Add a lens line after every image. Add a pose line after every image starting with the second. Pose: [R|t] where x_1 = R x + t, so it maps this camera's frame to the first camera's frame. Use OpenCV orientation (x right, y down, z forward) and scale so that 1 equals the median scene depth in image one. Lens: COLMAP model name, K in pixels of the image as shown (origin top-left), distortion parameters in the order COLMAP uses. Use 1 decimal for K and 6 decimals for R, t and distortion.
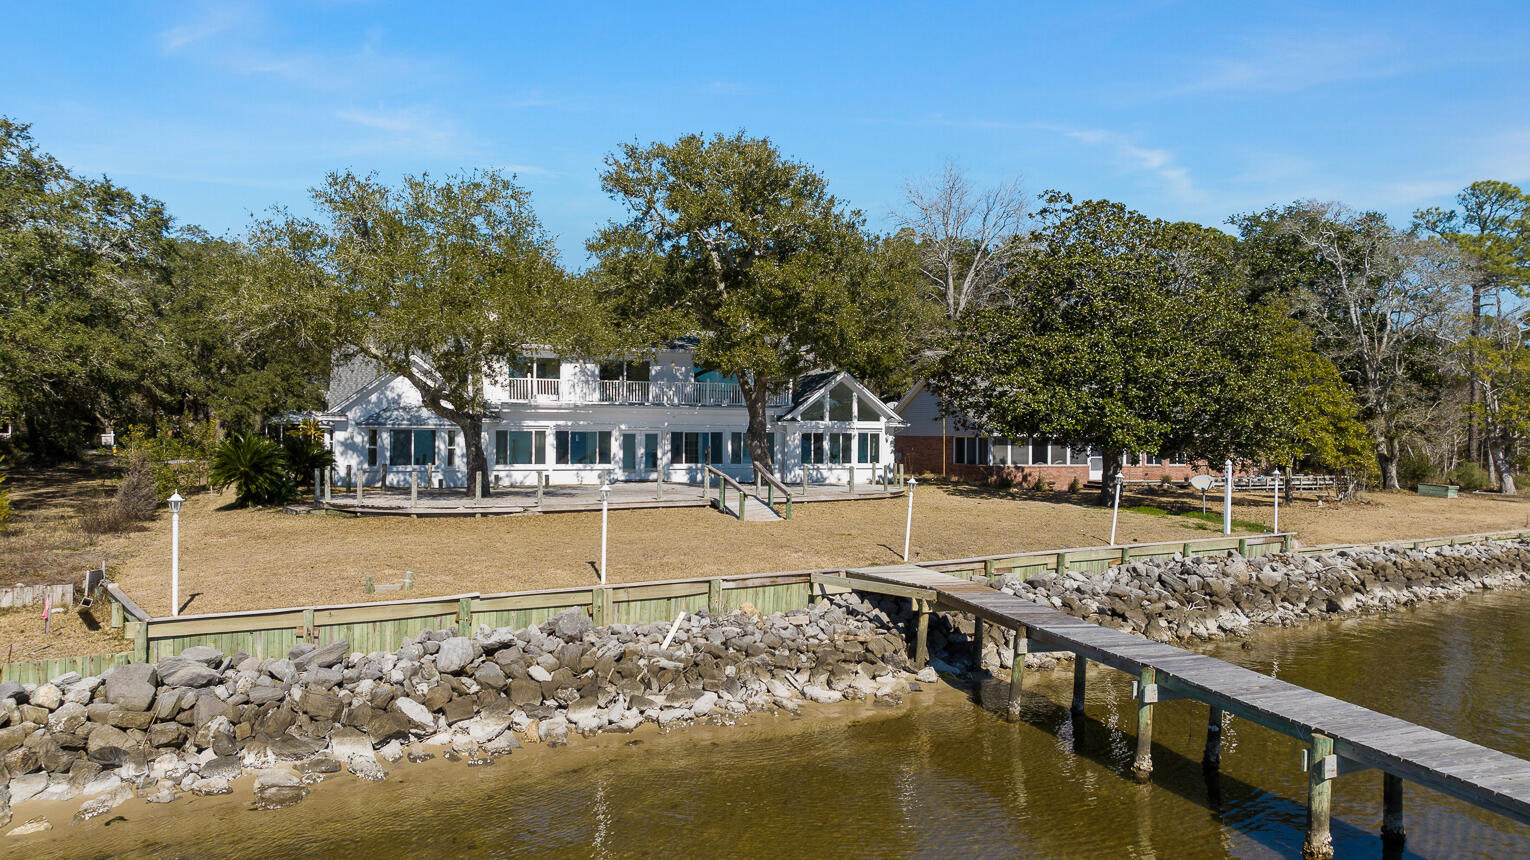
lens RADIAL K [[1090.7, 0, 769.6], [0, 1090.7, 432.0], [0, 0, 1]] dist [-0.003662, 0.000771]
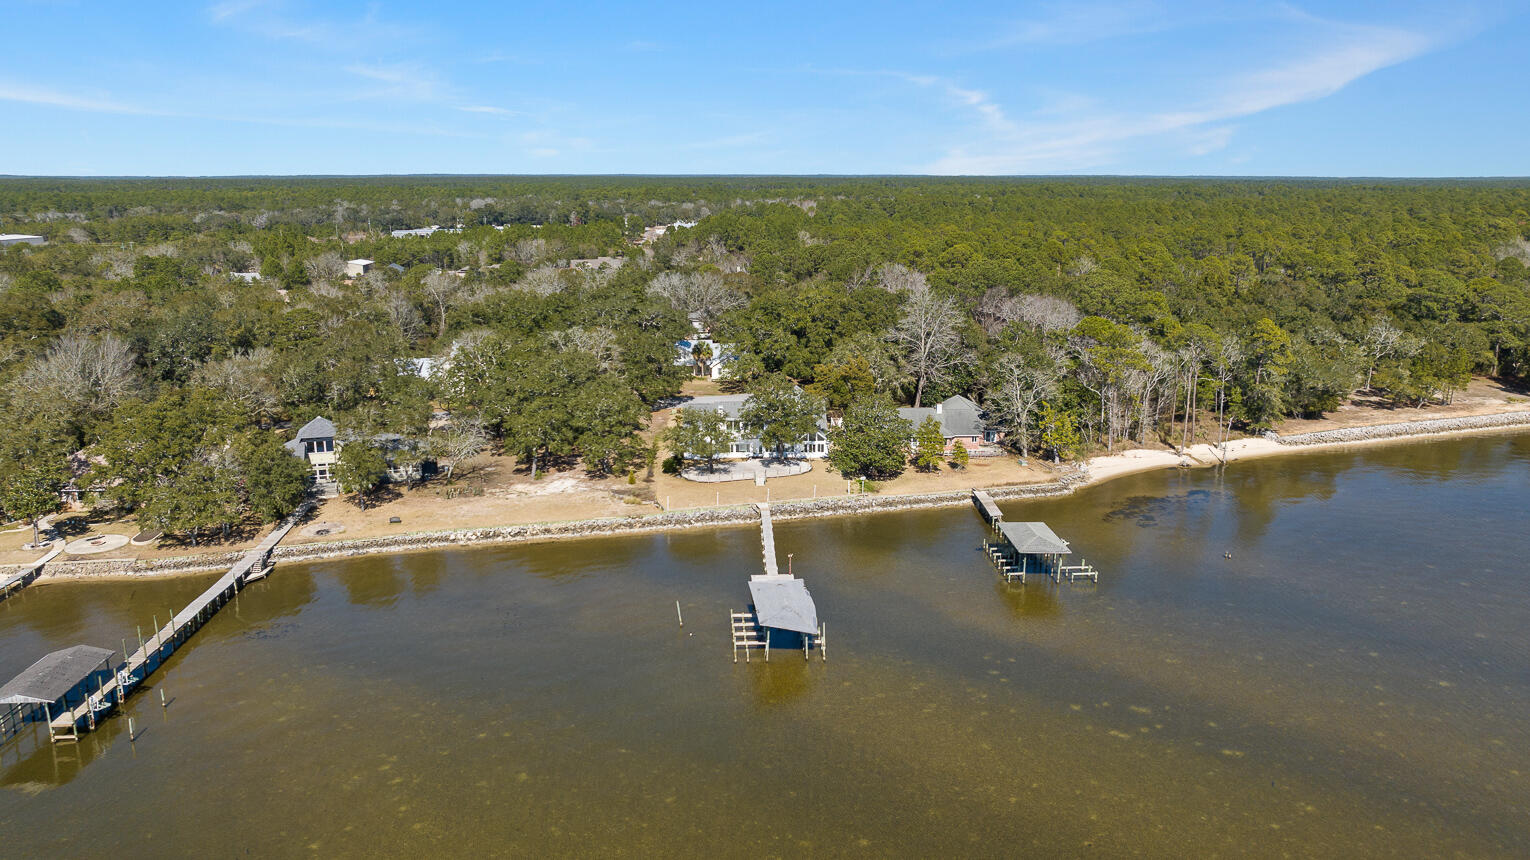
lens RADIAL K [[1100.3, 0, 764.4], [0, 1100.3, 425.5], [0, 0, 1]] dist [-0.007635, 0.000487]
pose [[0.947055, 0.059129, -0.315581, 1.136396], [0.011713, 0.975879, 0.217998, -0.917442], [0.320859, -0.210152, 0.923518, -2.594262]]
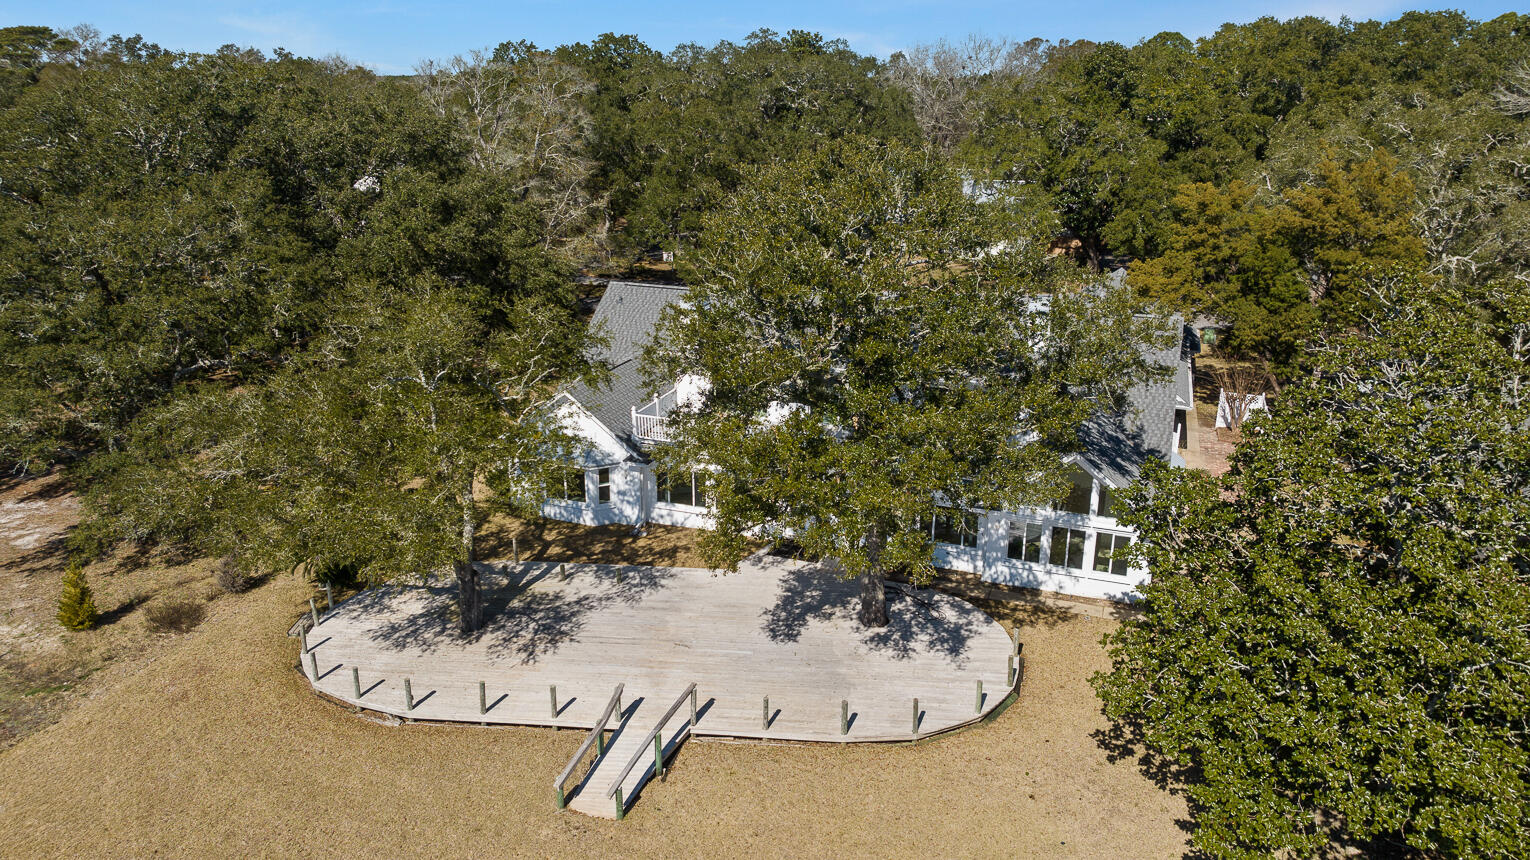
lens RADIAL K [[1090.7, 0, 769.6], [0, 1090.7, 432.0], [0, 0, 1]] dist [-0.003662, 0.000771]
pose [[0.757660, 0.198006, -0.621888, 0.371958], [-0.004246, 0.954342, 0.298685, -0.291754], [0.652636, -0.223661, 0.723908, 0.376616]]
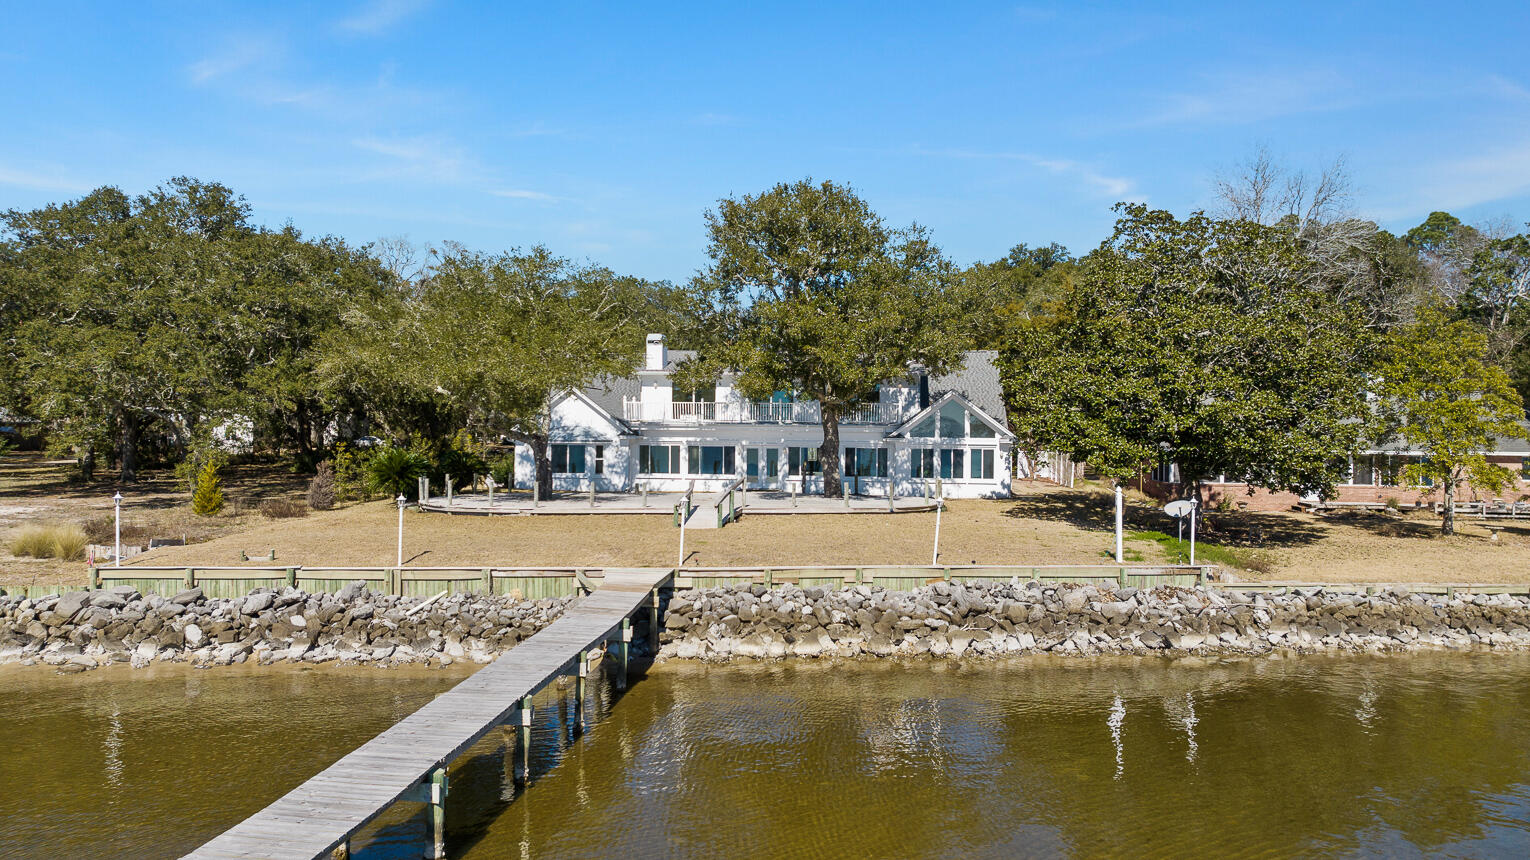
lens RADIAL K [[1100.3, 0, 764.4], [0, 1100.3, 425.5], [0, 0, 1]] dist [-0.007635, 0.000487]
pose [[0.883153, -0.000668, -0.469085, 0.420642], [-0.002526, 0.999978, -0.006181, -0.015266], [0.469078, 0.006644, 0.883132, -0.011840]]
